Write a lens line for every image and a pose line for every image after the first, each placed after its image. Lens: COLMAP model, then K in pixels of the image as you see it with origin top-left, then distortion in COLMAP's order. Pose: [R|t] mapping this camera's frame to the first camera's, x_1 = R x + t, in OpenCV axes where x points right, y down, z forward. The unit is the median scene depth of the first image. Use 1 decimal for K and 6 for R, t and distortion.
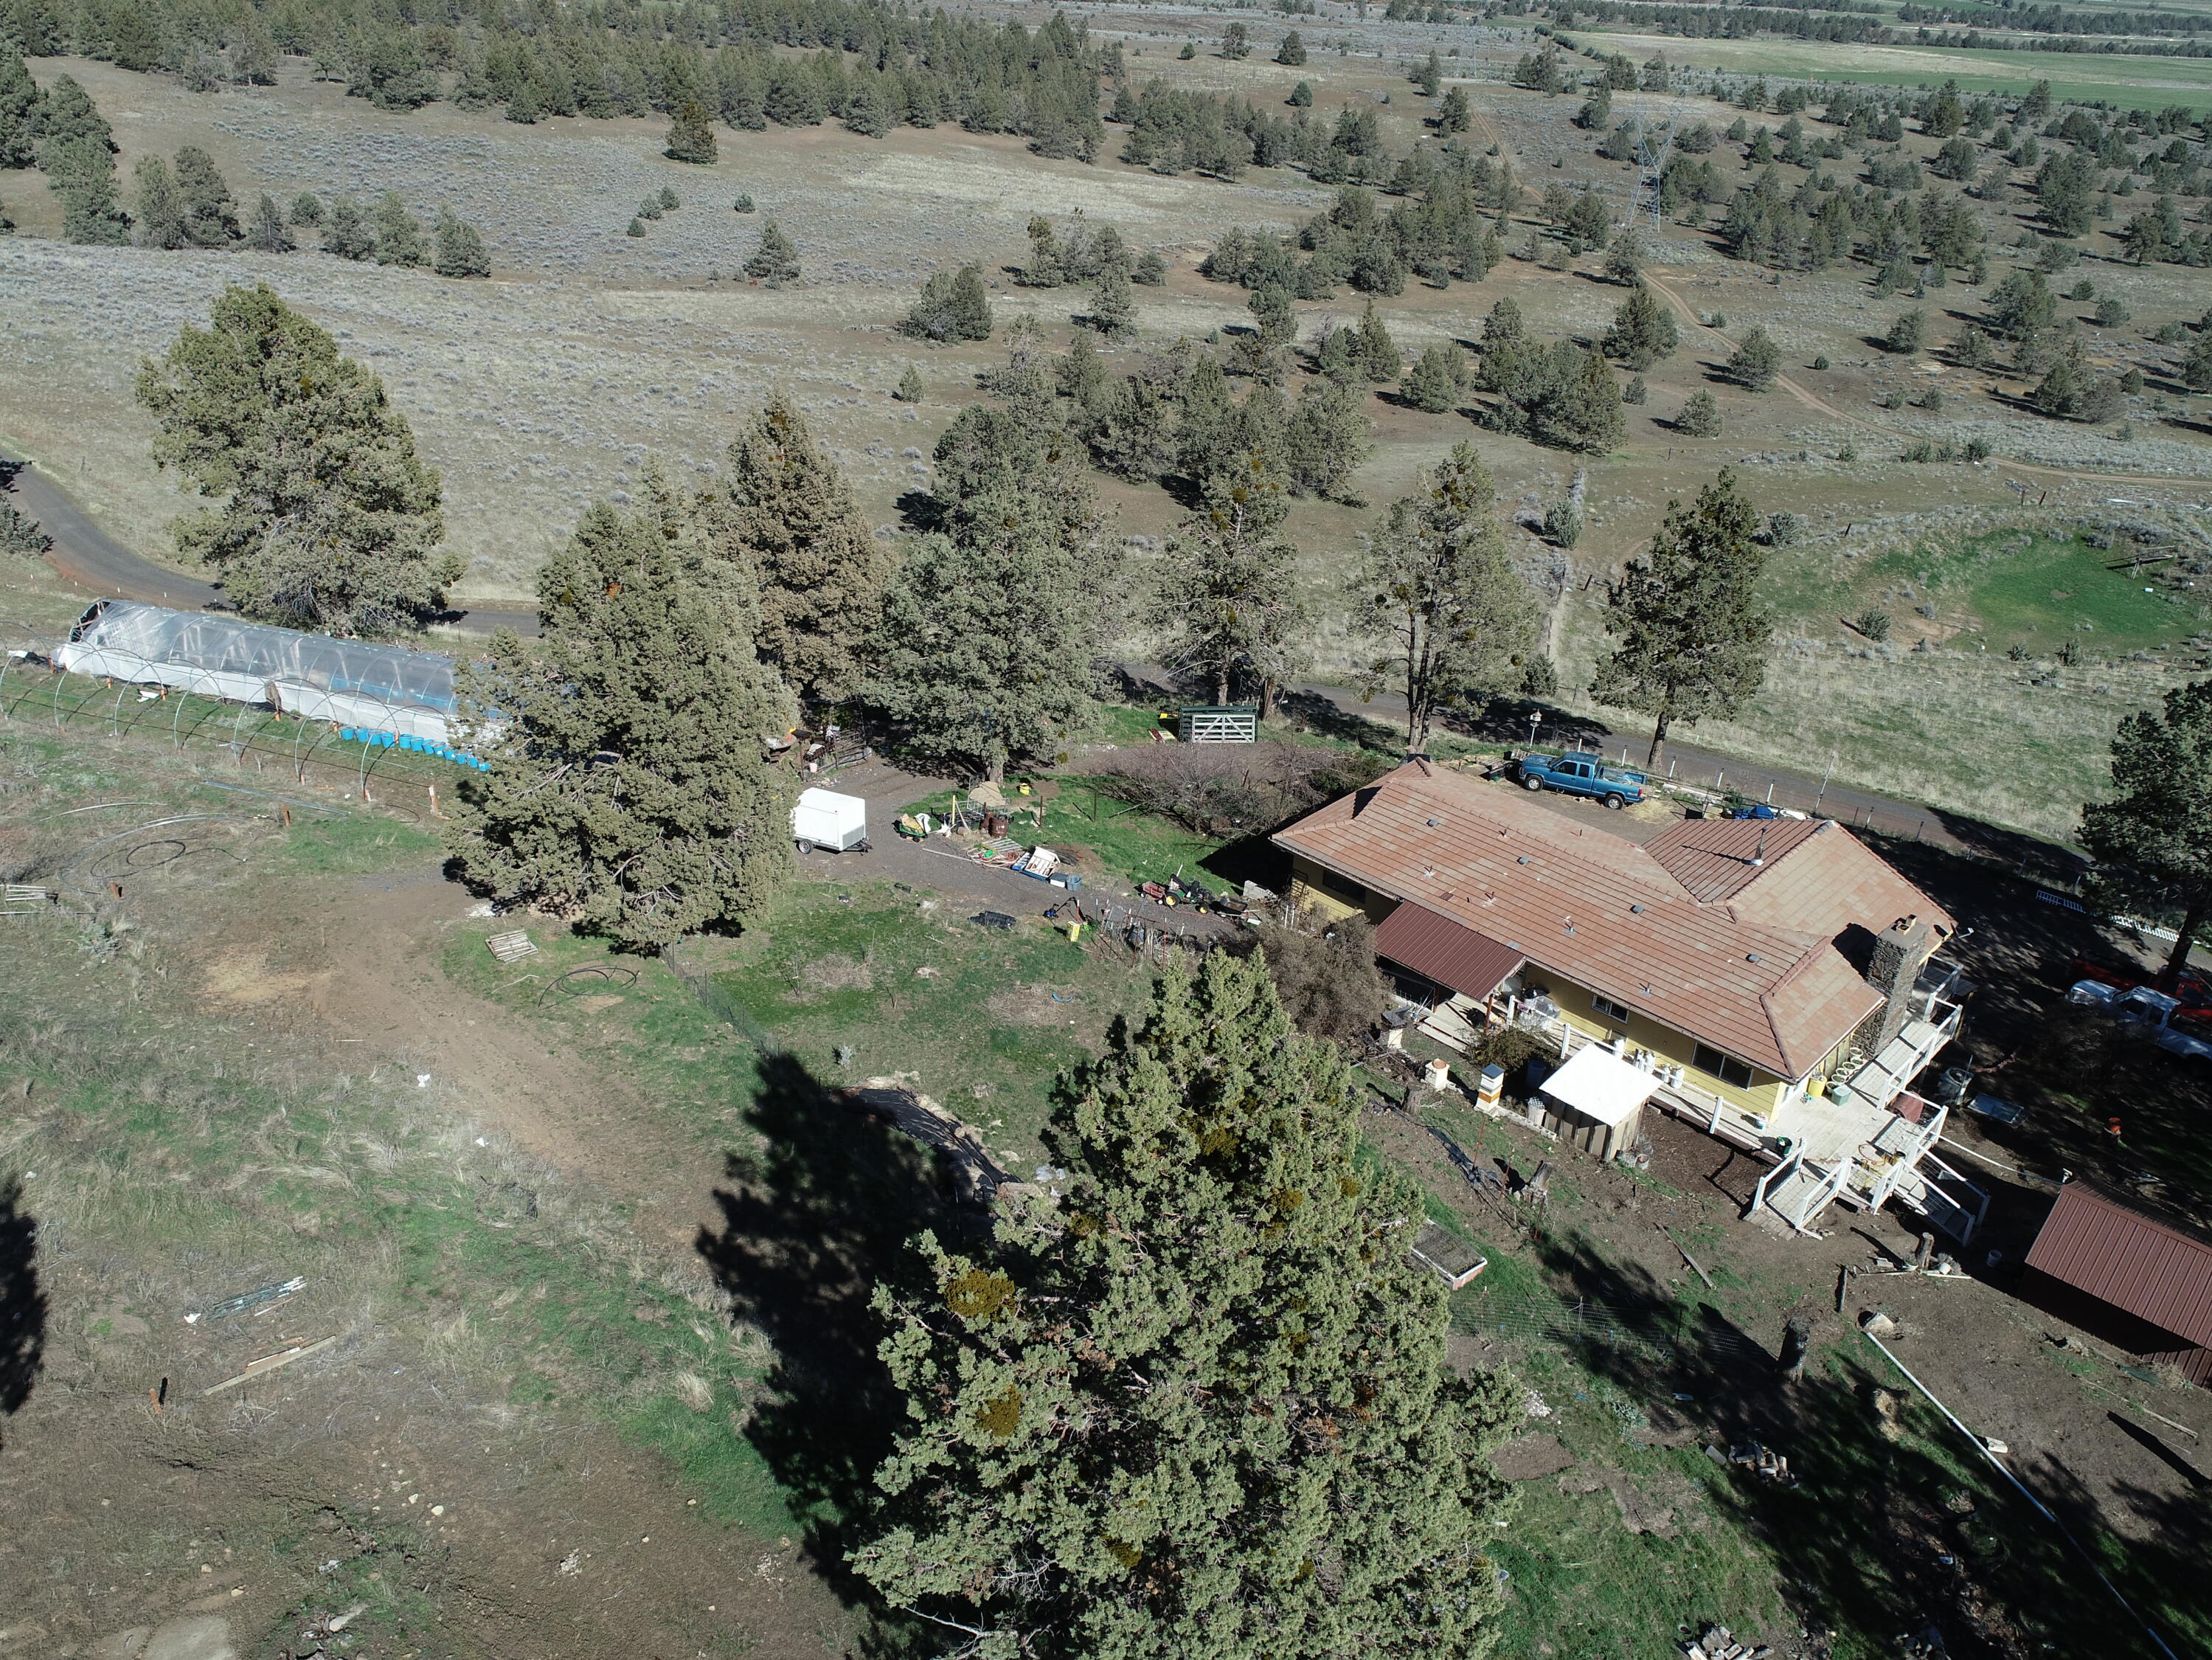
lens RADIAL K [[1669.4, 0, 1106.0], [0, 1669.4, 830.0], [0, 0, 1]] dist [-0.002448, 0.001132]
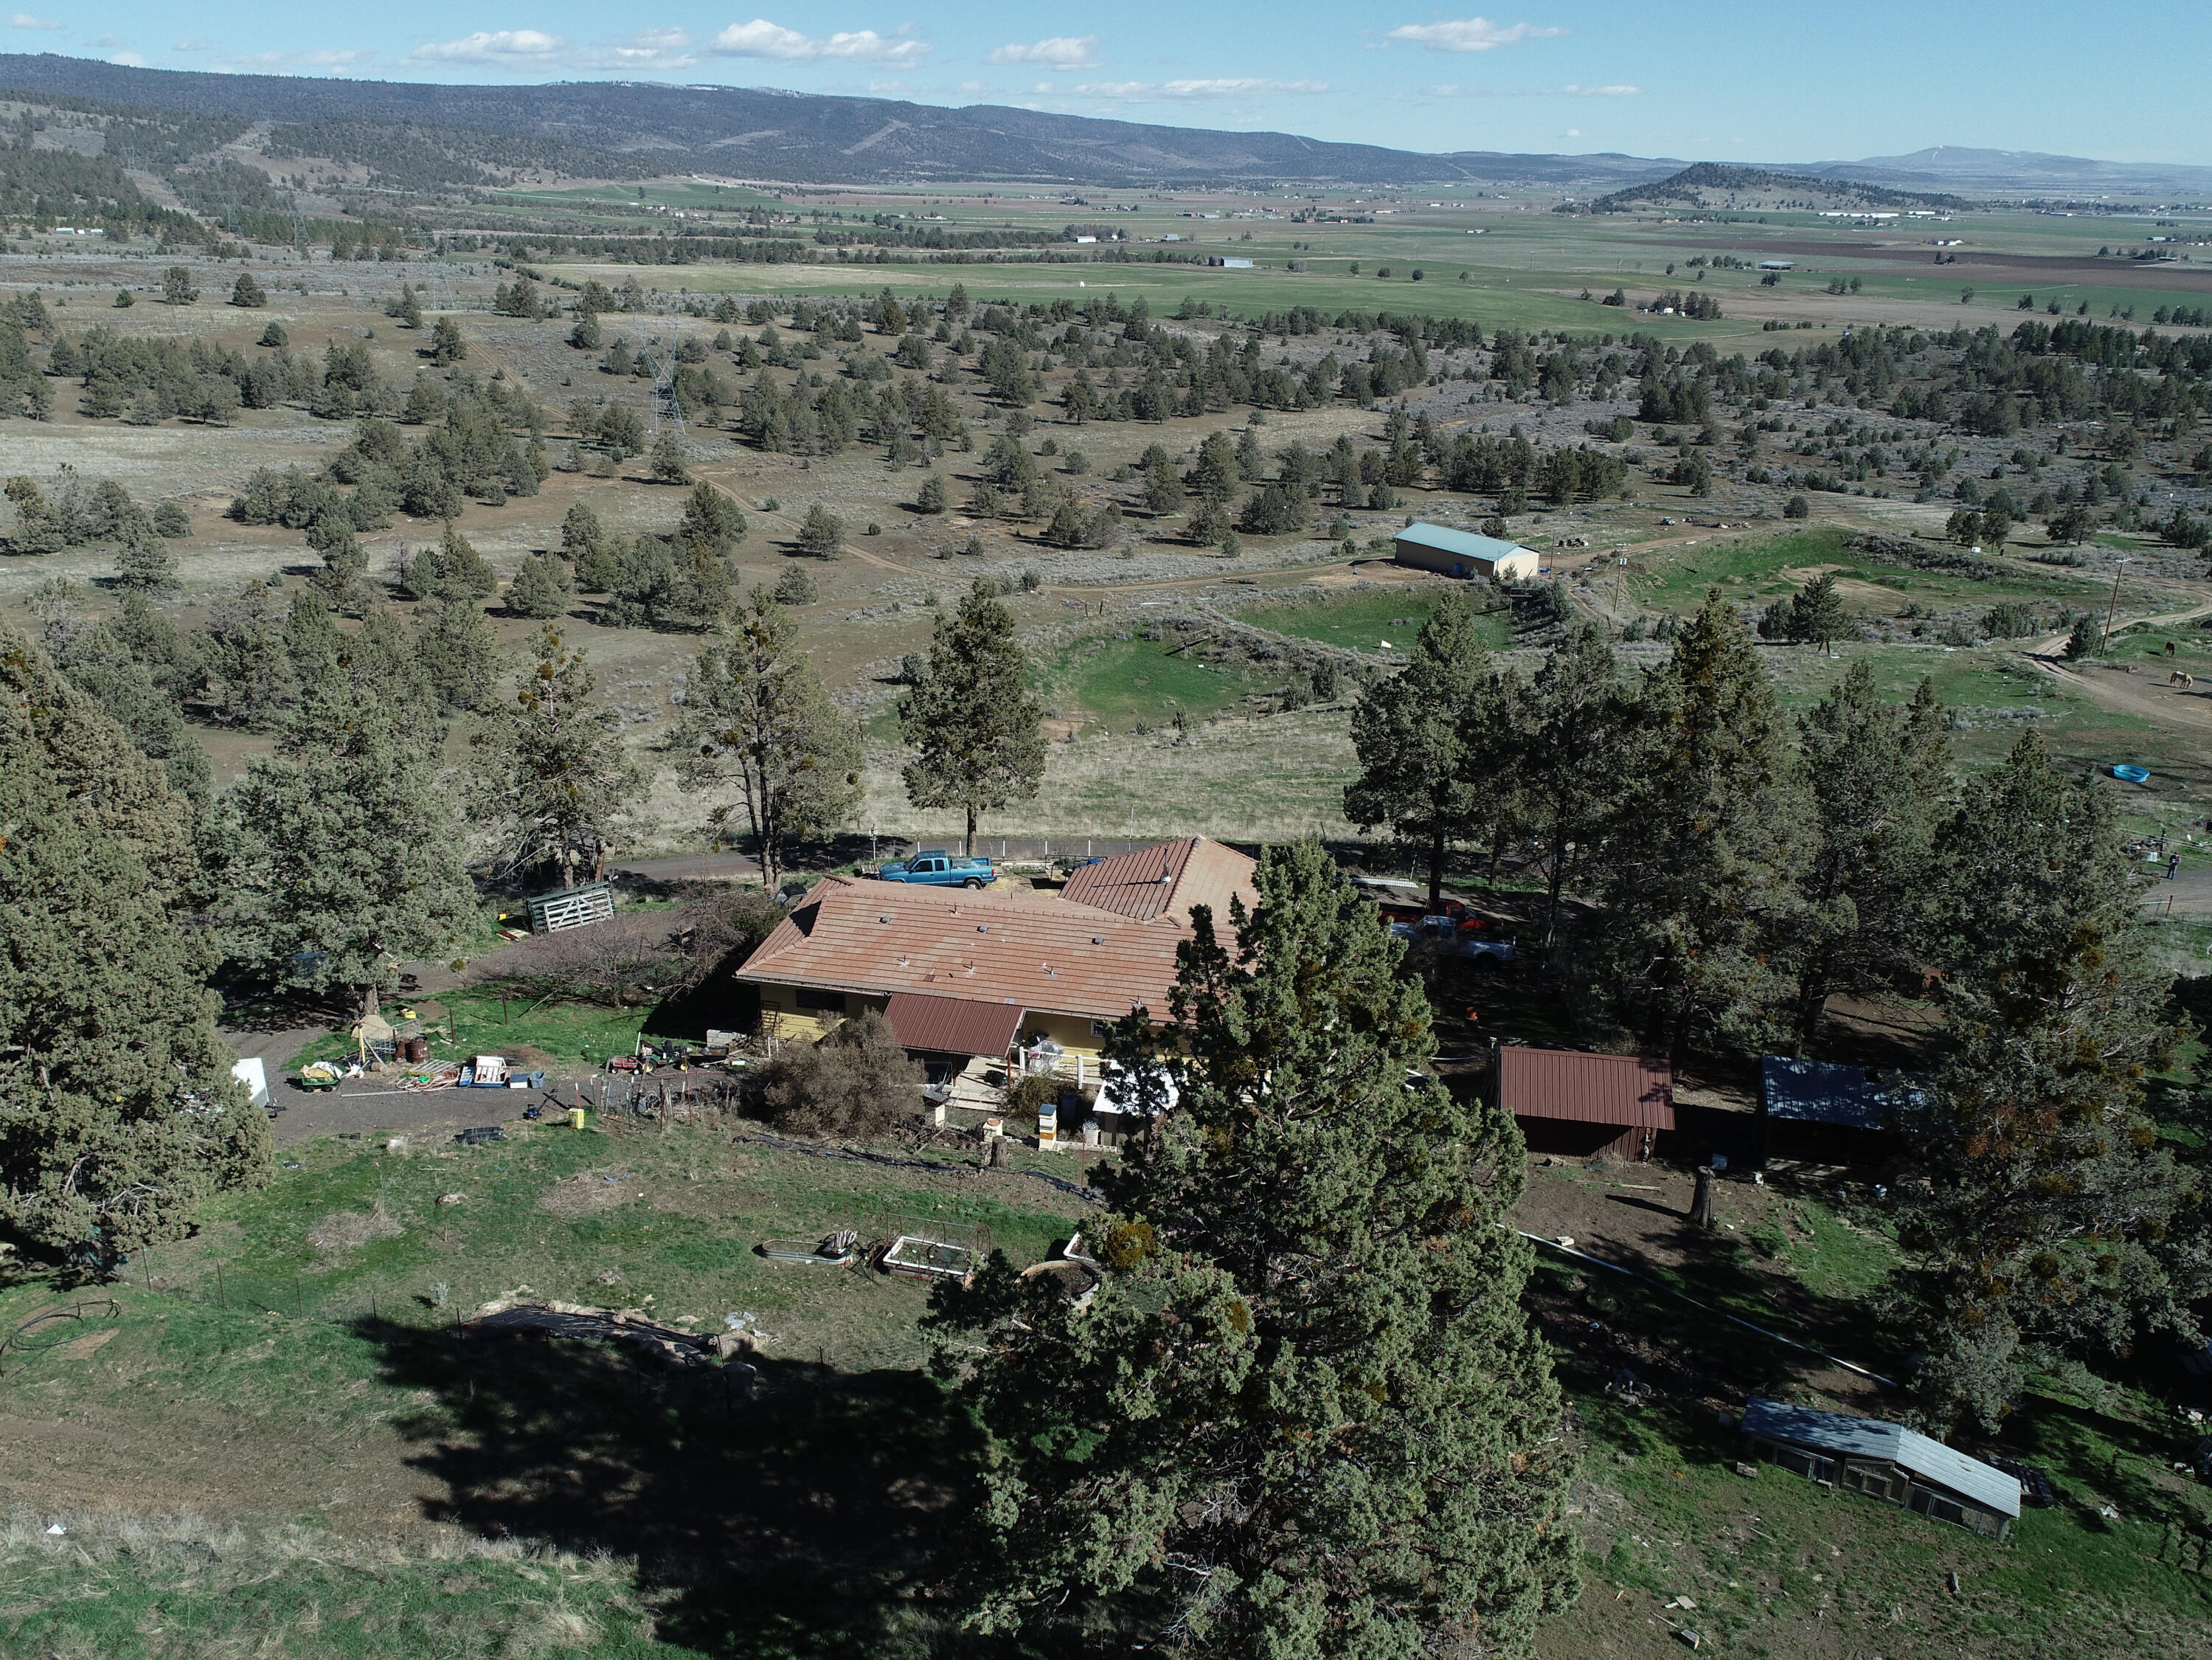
lens RADIAL K [[1669.4, 0, 1106.0], [0, 1669.4, 830.0], [0, 0, 1]] dist [-0.002448, 0.001132]
pose [[0.841292, -0.209341, 0.498401, -0.029958], [0.267238, 0.962492, -0.046822, 0.004211], [-0.469906, 0.172583, 0.865681, 0.003586]]
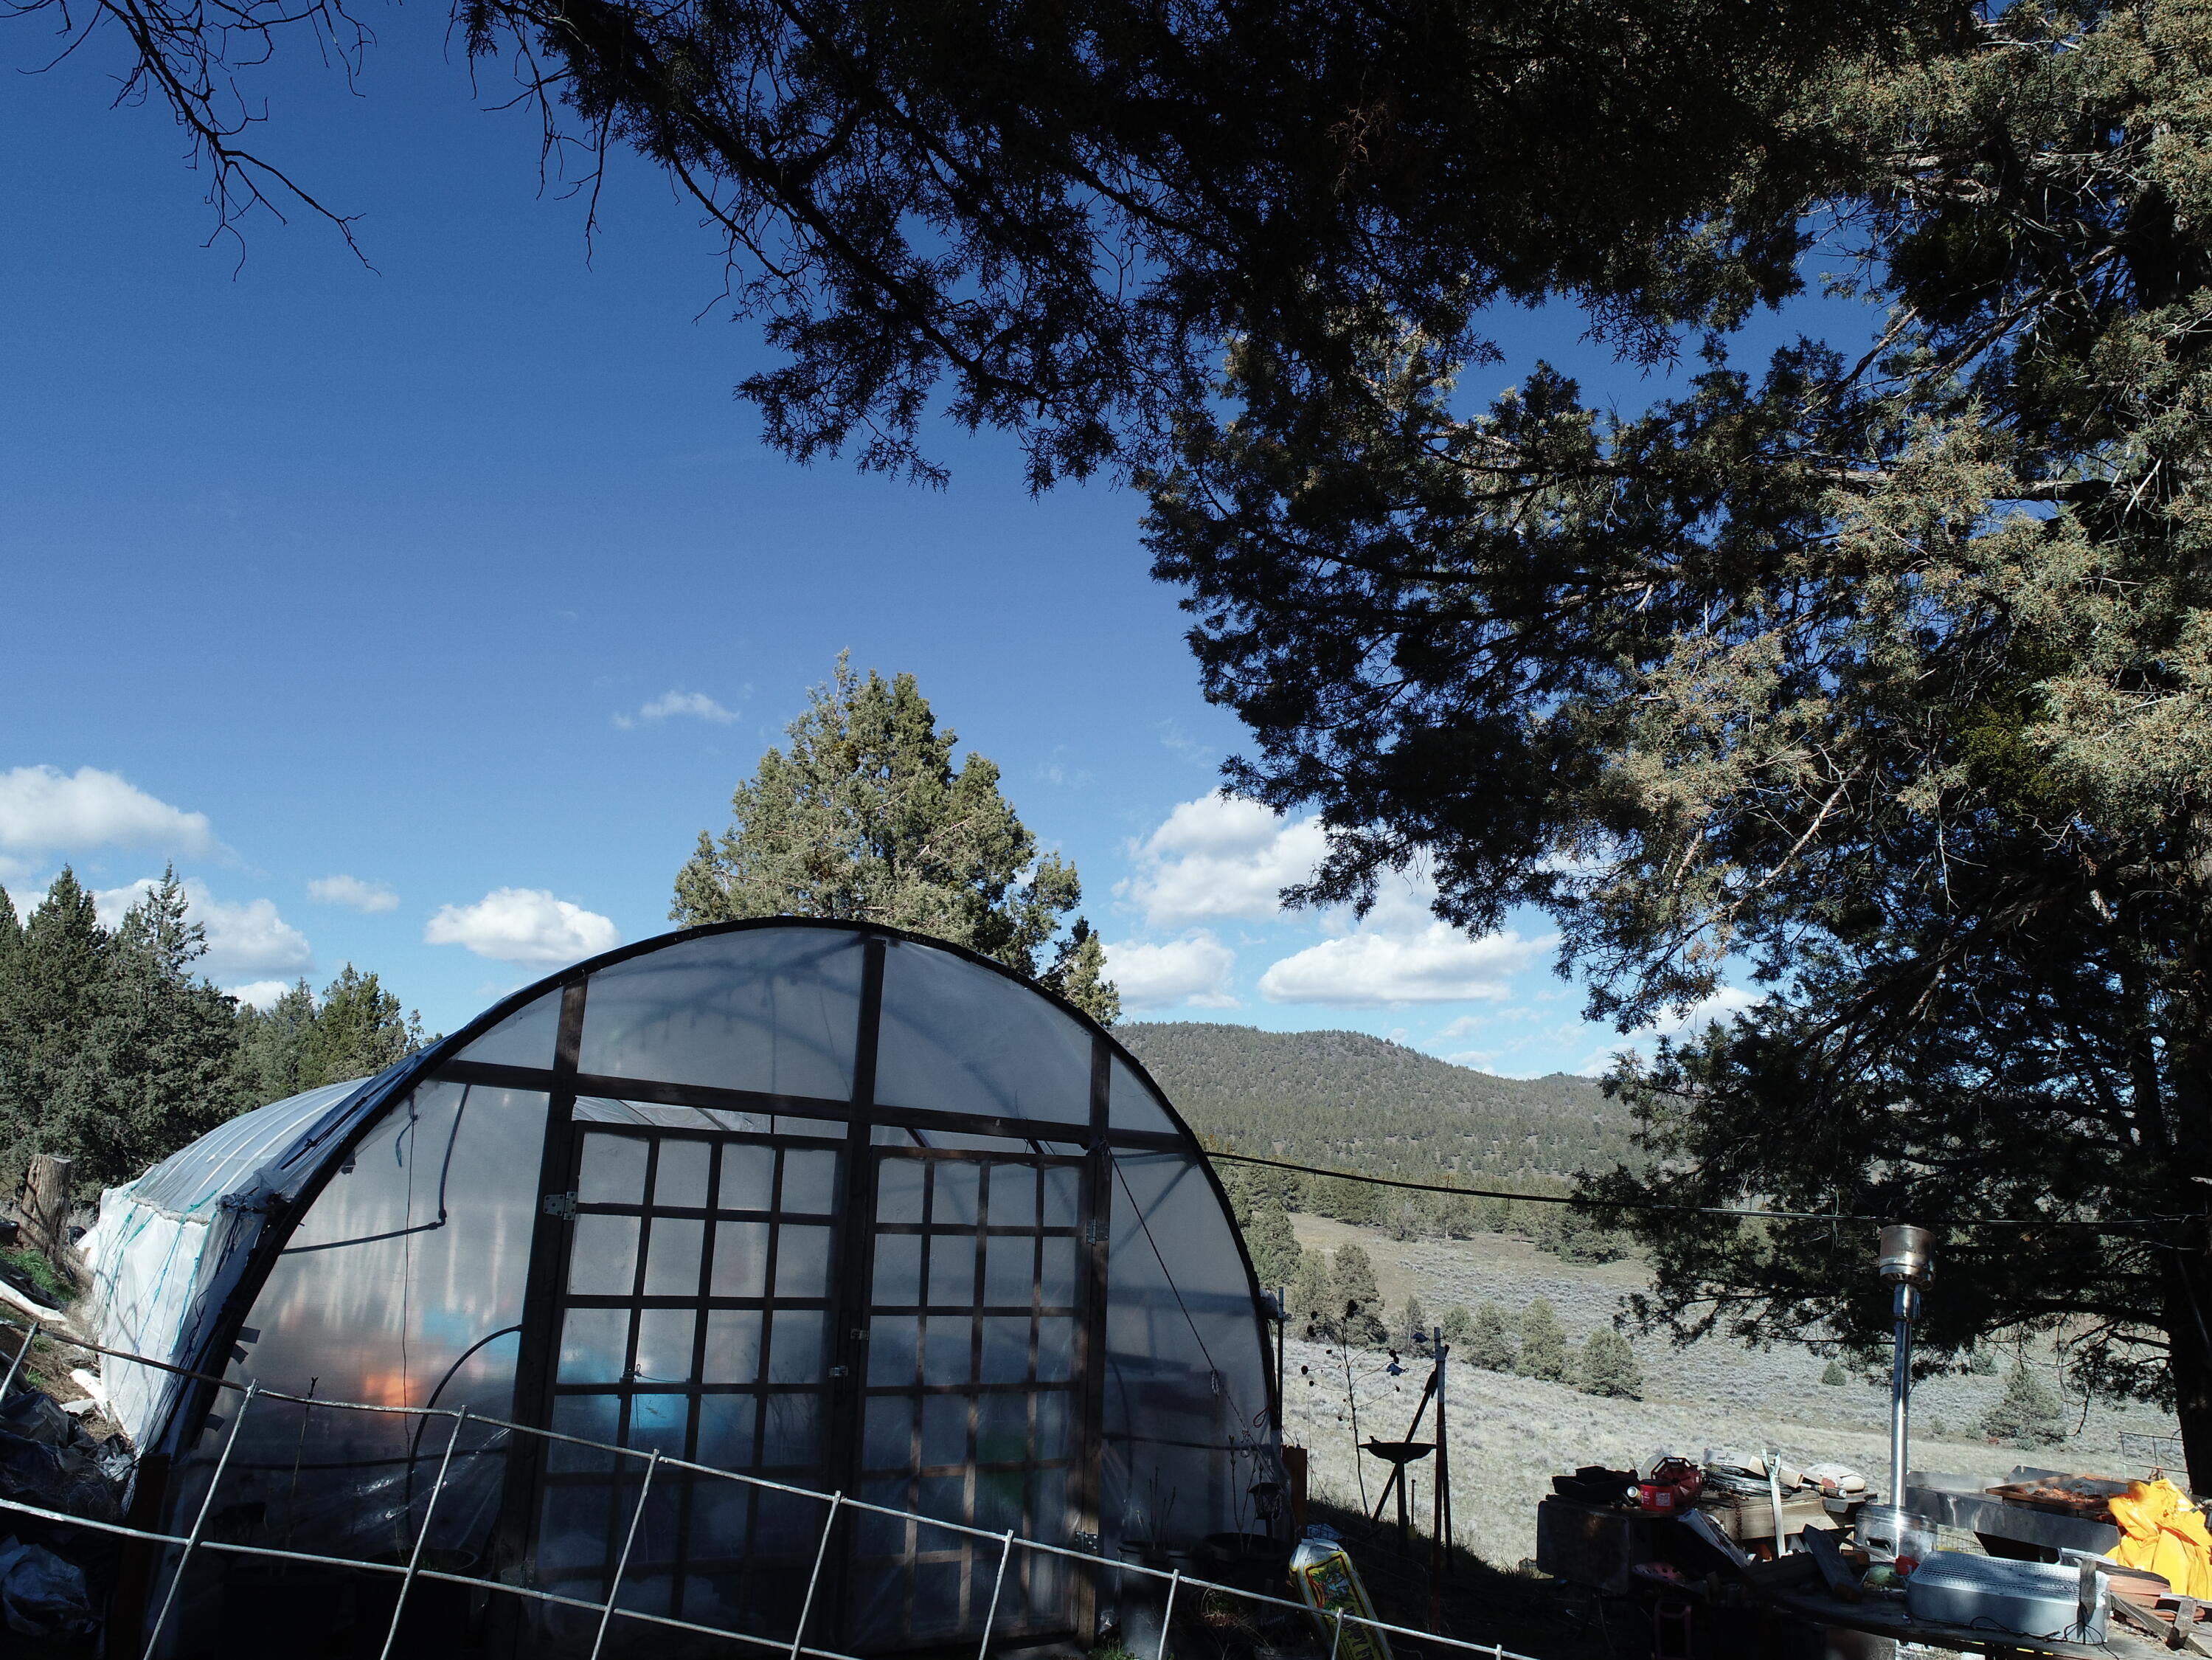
lens RADIAL K [[1669.4, 0, 1106.0], [0, 1669.4, 830.0], [0, 0, 1]] dist [-0.002448, 0.001132]
pose [[0.786659, -0.138367, -0.601683, -0.032340], [-0.295819, 0.770933, -0.564051, -0.004143], [0.541903, 0.621705, 0.565530, 0.166869]]
